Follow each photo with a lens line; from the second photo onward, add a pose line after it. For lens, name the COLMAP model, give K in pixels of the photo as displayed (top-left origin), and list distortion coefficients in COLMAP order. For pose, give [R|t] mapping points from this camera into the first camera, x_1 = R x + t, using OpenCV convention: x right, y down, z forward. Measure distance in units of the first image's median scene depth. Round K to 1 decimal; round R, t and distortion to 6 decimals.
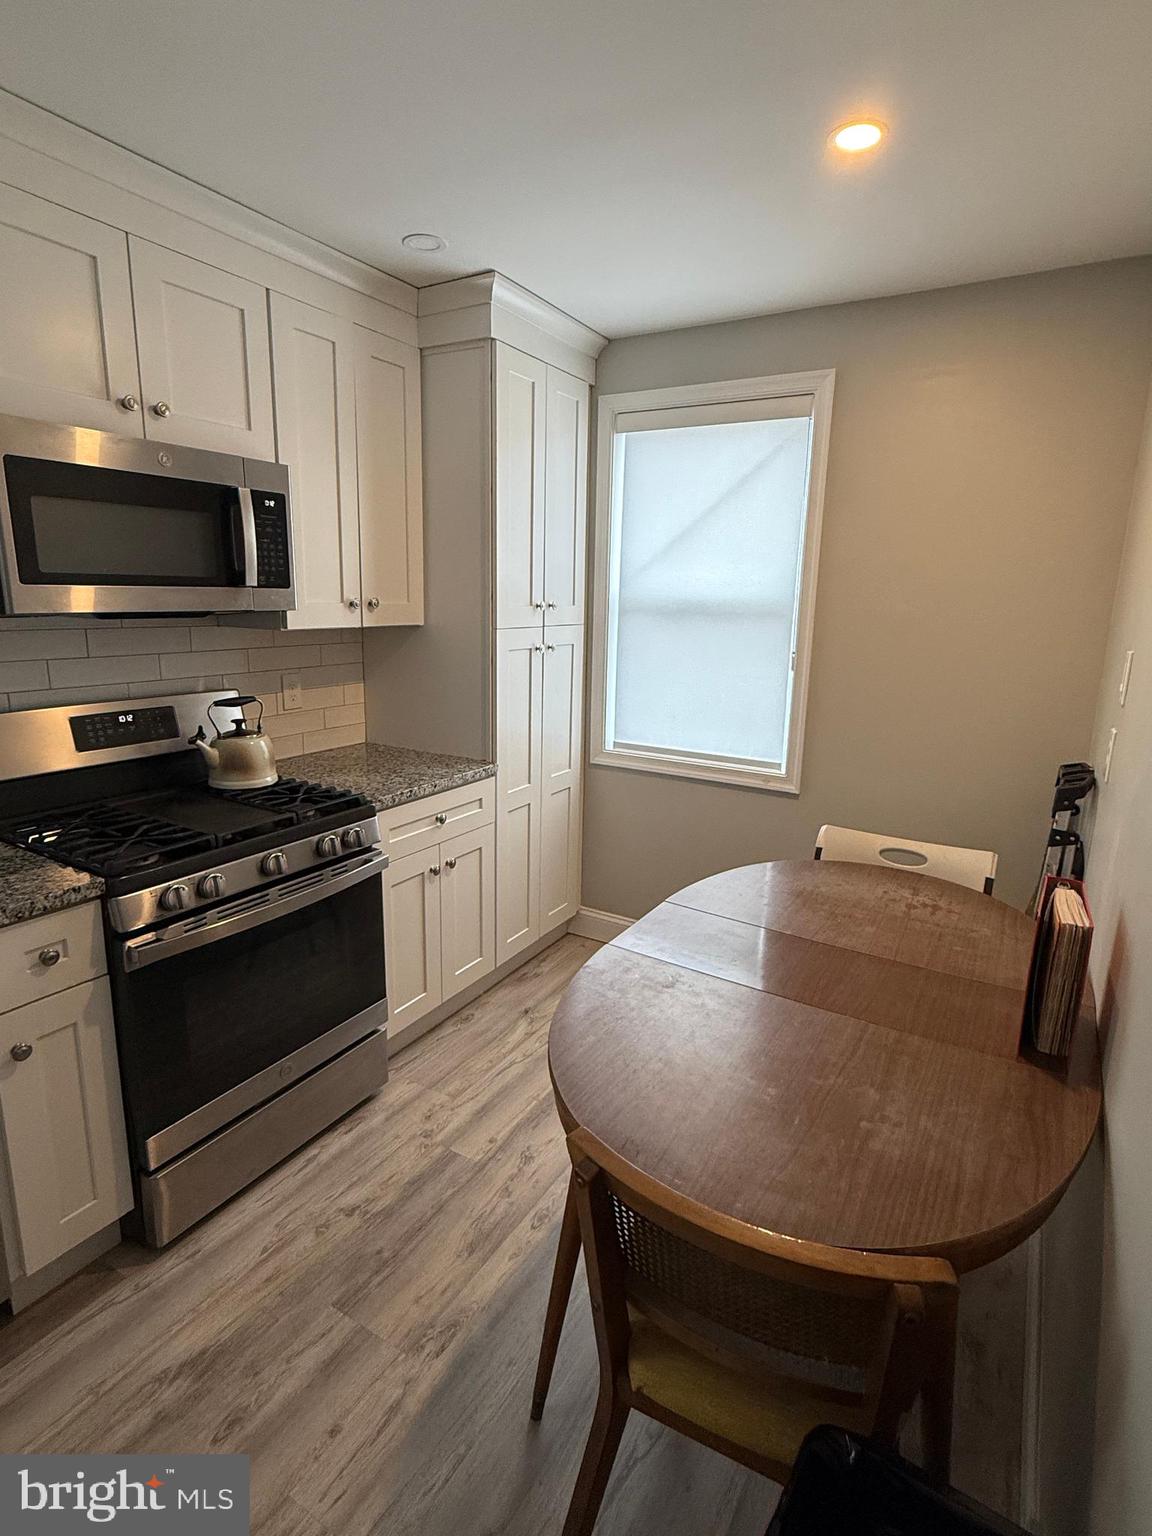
lens RADIAL K [[789.9, 0, 573.8], [0, 789.9, 767.1], [0, 0, 1]] dist [0.000759, 0.000641]
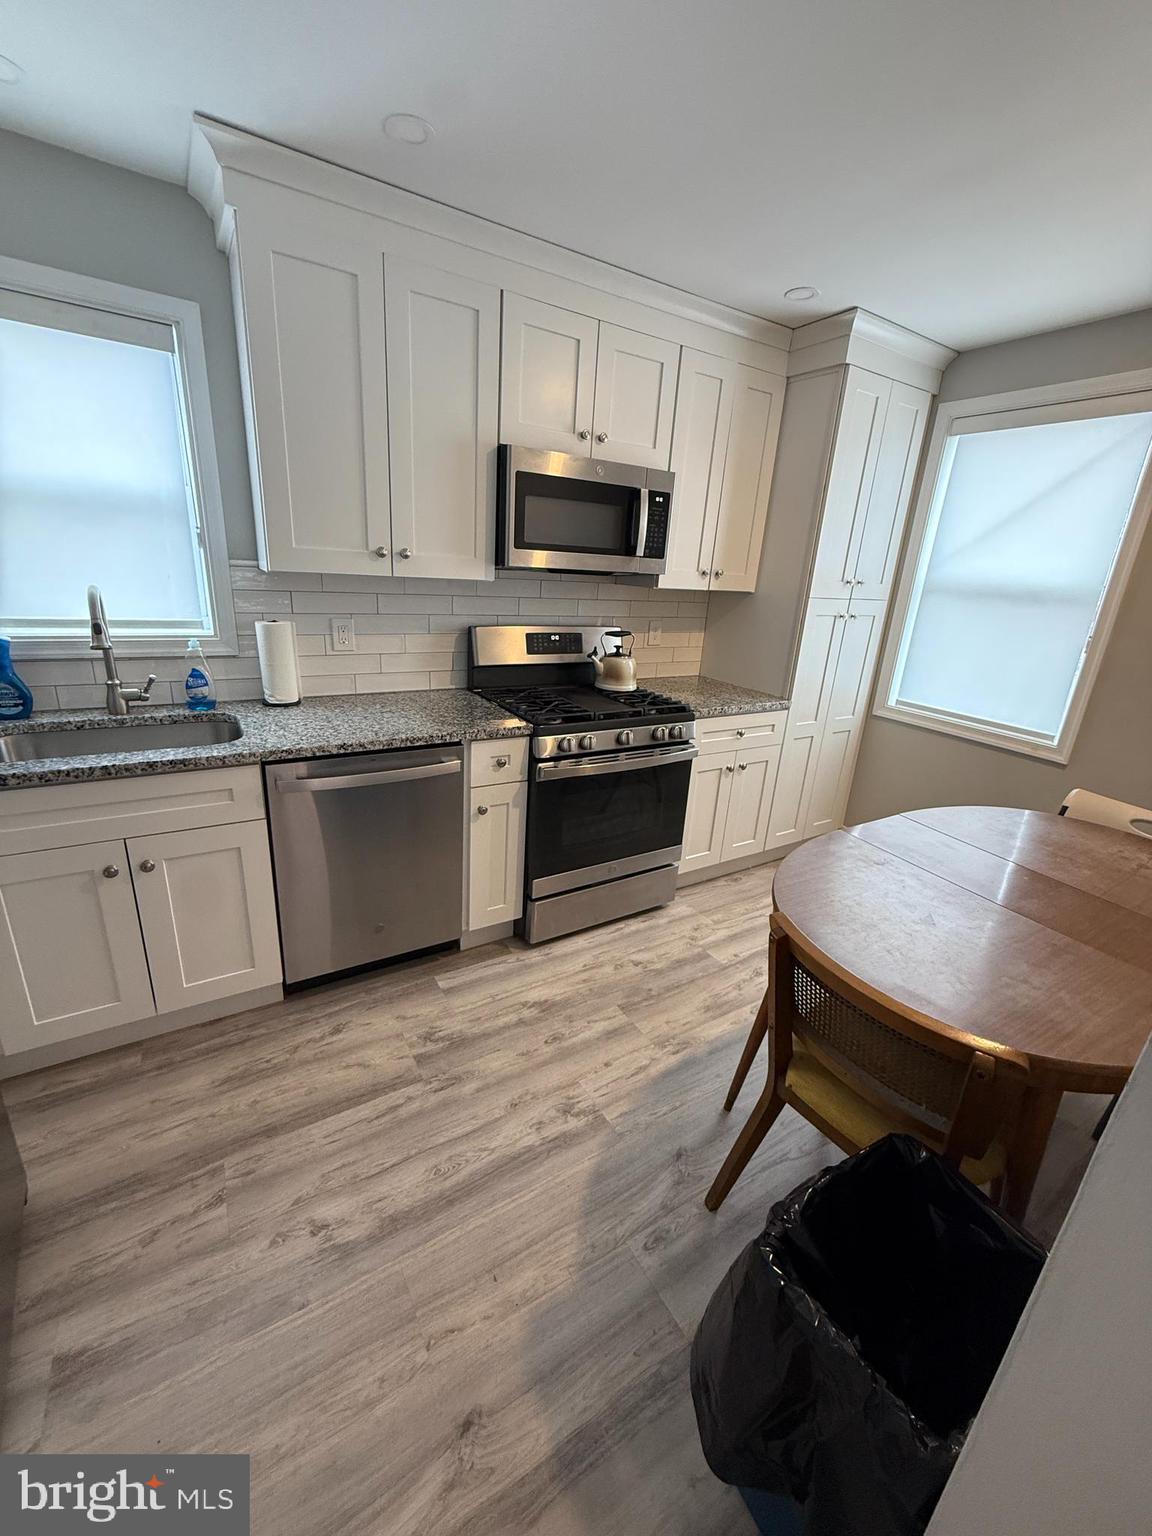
lens RADIAL K [[612.1, 0, 575.6], [0, 612.1, 766.0], [0, 0, 1]] dist [0.000458, -0.000345]
pose [[0.885244, 0.178407, -0.429551, 0.058290], [-0.140945, 0.982984, 0.117799, 0.044548], [0.443258, -0.043738, 0.895327, -0.119485]]
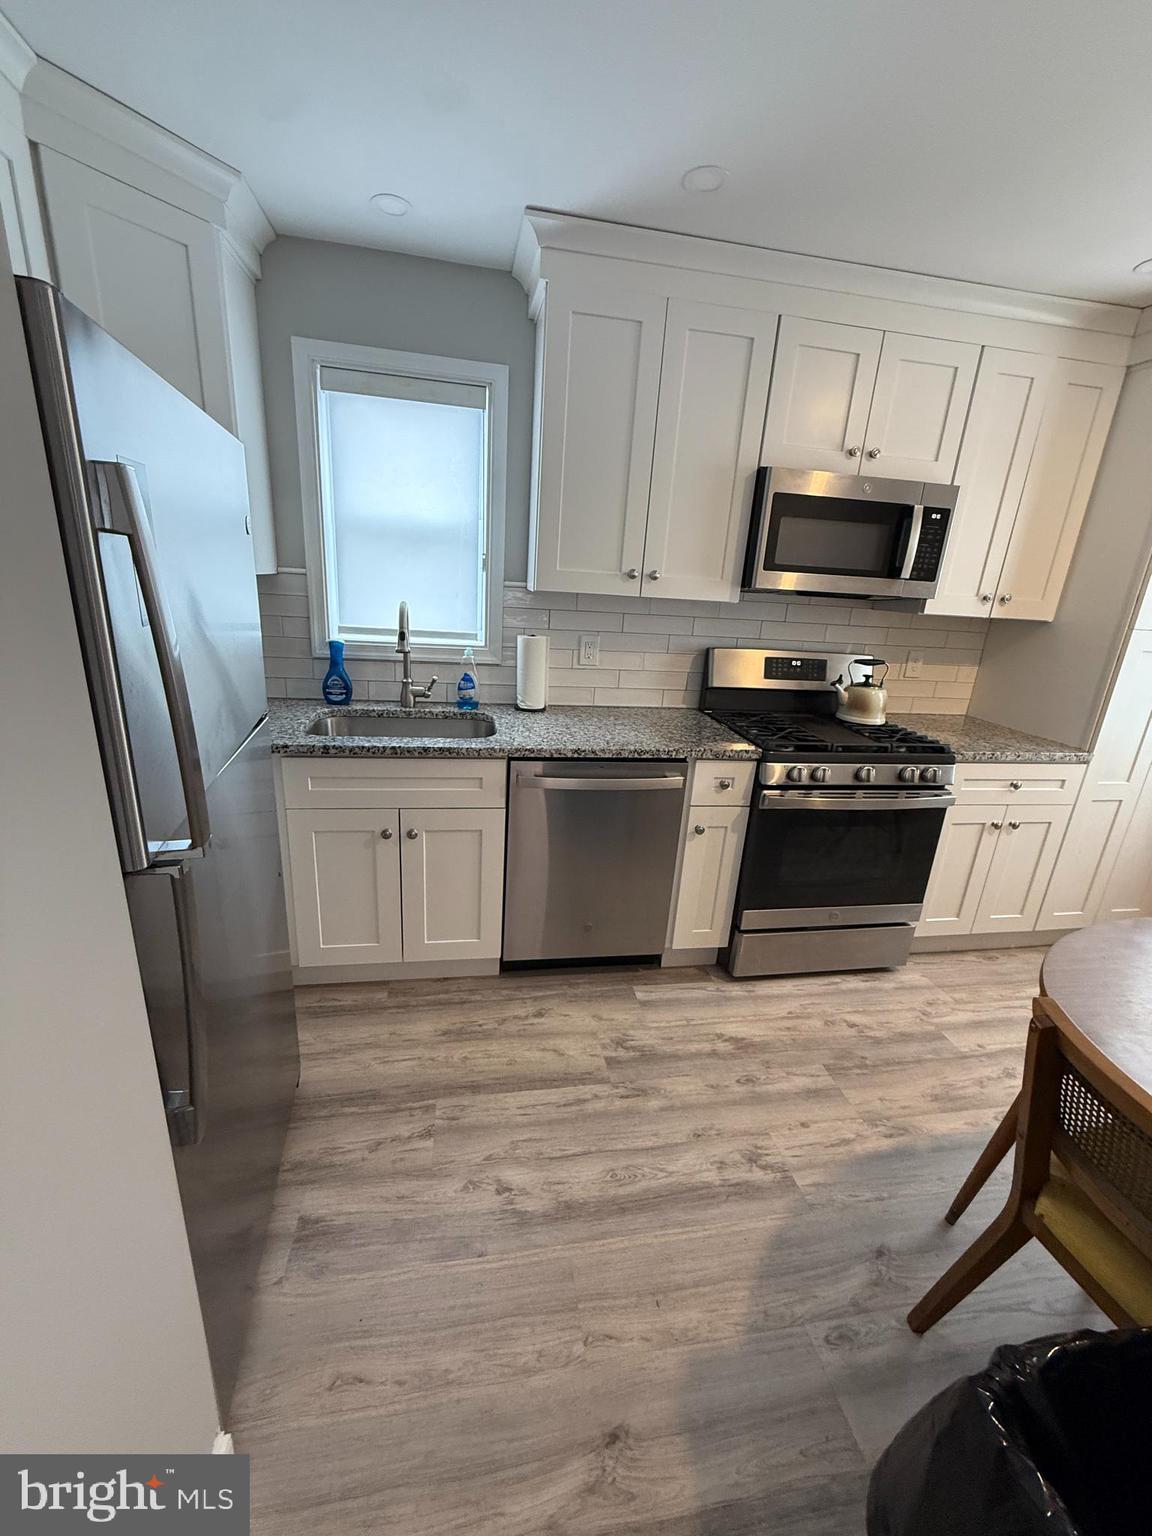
lens RADIAL K [[612.1, 0, 574.0], [0, 612.1, 765.6], [0, 0, 1]] dist [0.000458, -0.000345]
pose [[0.650719, 0.244287, -0.718949, 0.063396], [-0.208750, 0.967905, 0.139939, 0.057383], [0.730060, 0.059020, 0.680829, -0.126753]]
